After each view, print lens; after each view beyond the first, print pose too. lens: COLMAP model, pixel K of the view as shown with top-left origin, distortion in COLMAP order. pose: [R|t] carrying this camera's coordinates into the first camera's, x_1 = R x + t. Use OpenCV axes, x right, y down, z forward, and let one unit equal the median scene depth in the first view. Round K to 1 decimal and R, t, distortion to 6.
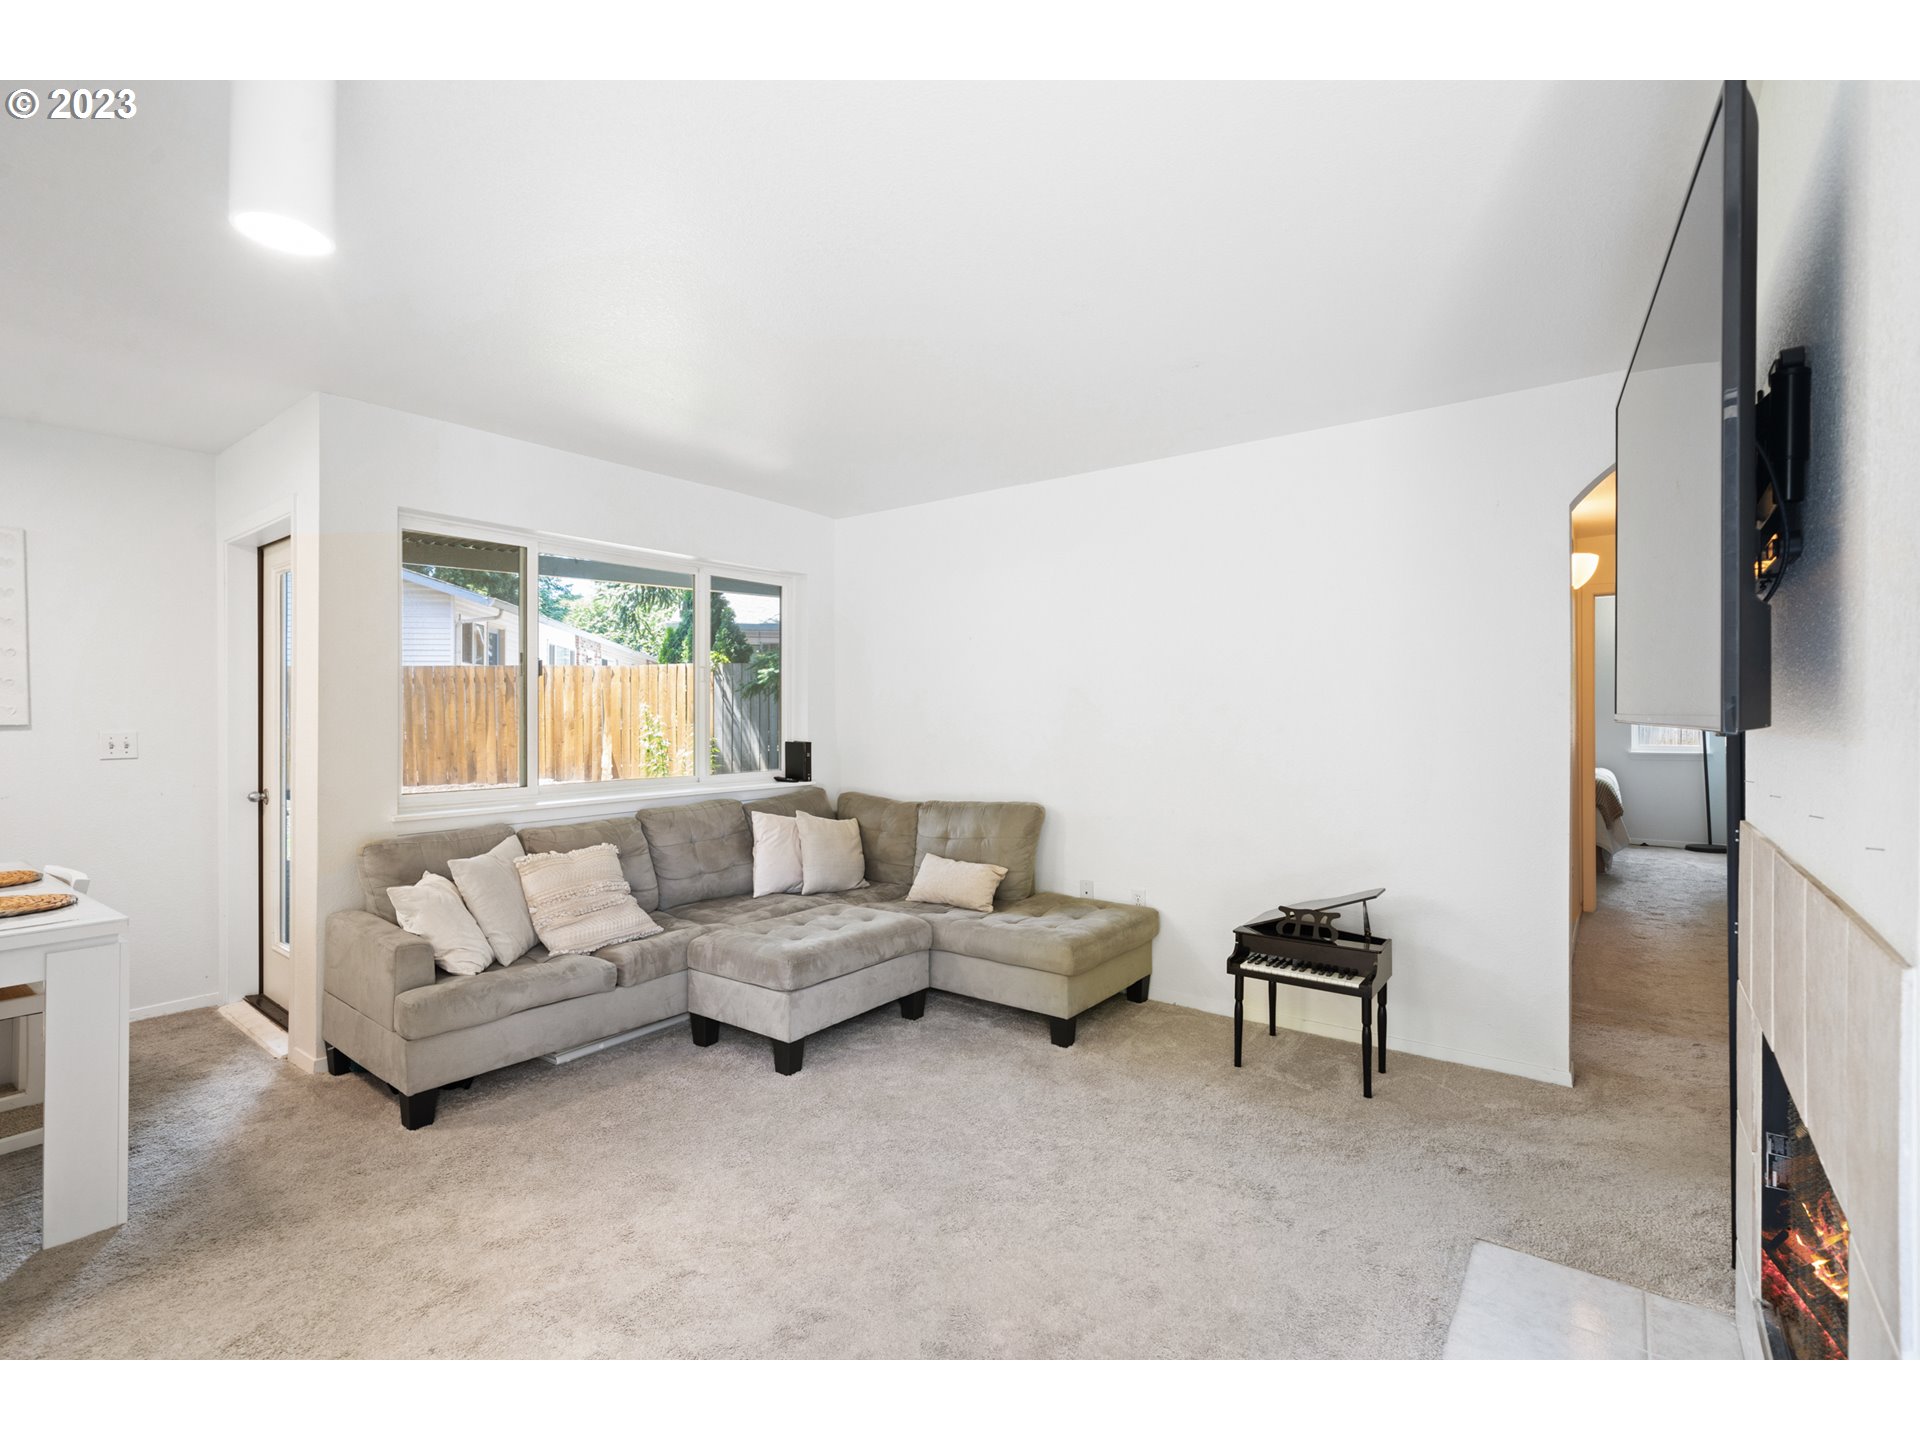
lens RADIAL K [[870.9, 0, 949.9], [0, 870.9, 727.5], [0, 0, 1]] dist [0.000684, -0.000235]
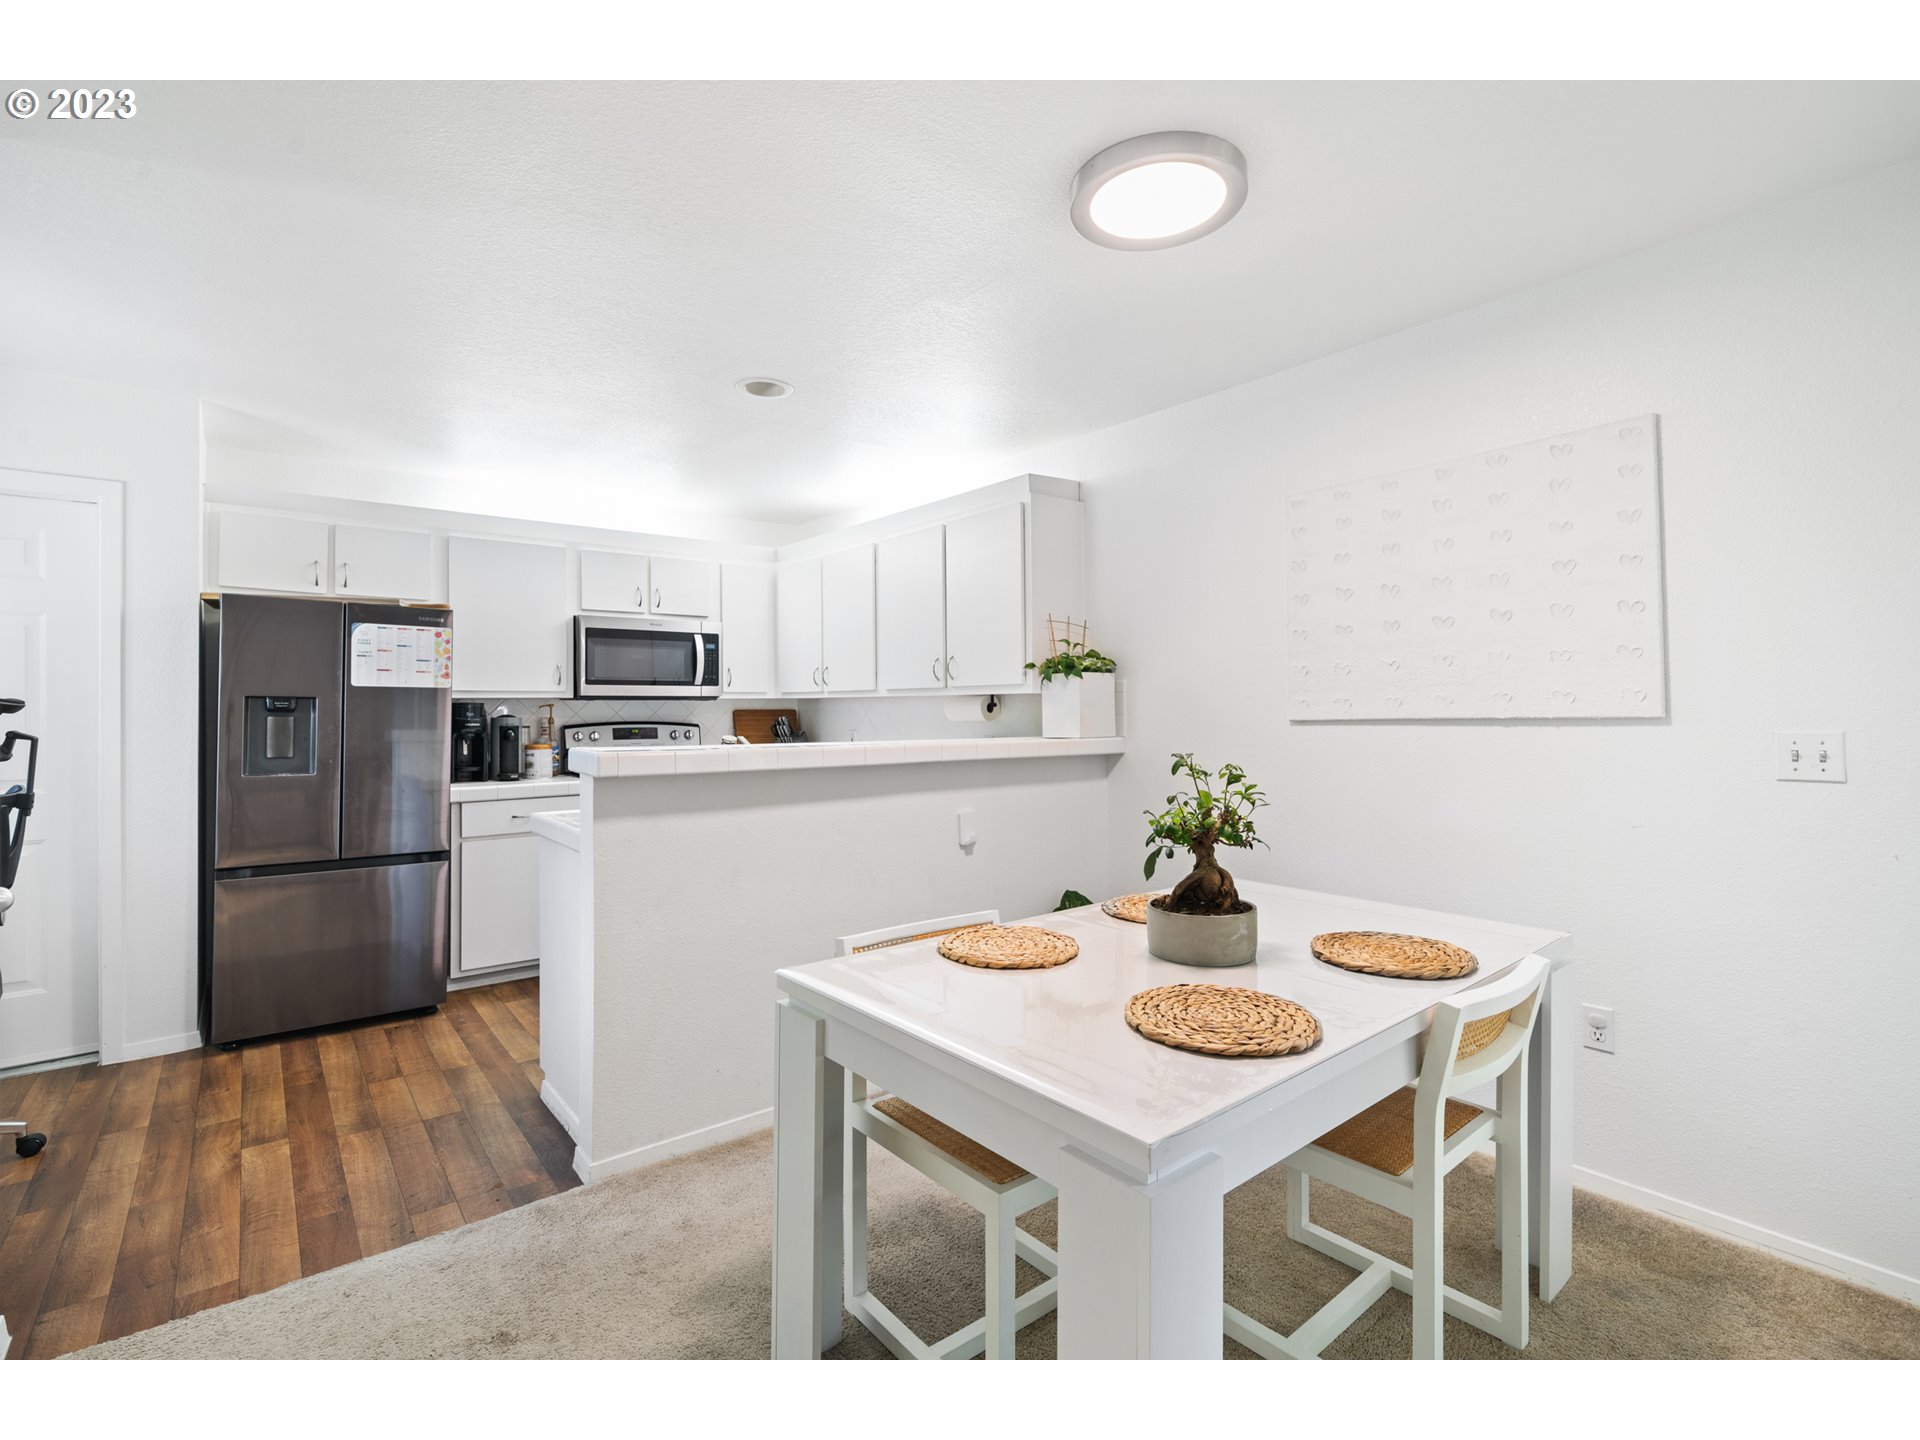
lens RADIAL K [[887.9, 0, 952.6], [0, 887.9, 700.2], [0, 0, 1]] dist [0.000649, -0.000250]
pose [[-0.240761, -0.005329, -0.970570, -0.261027], [-0.006347, 0.999972, -0.003916, -0.008288], [0.970564, 0.005217, -0.240788, 0.564740]]
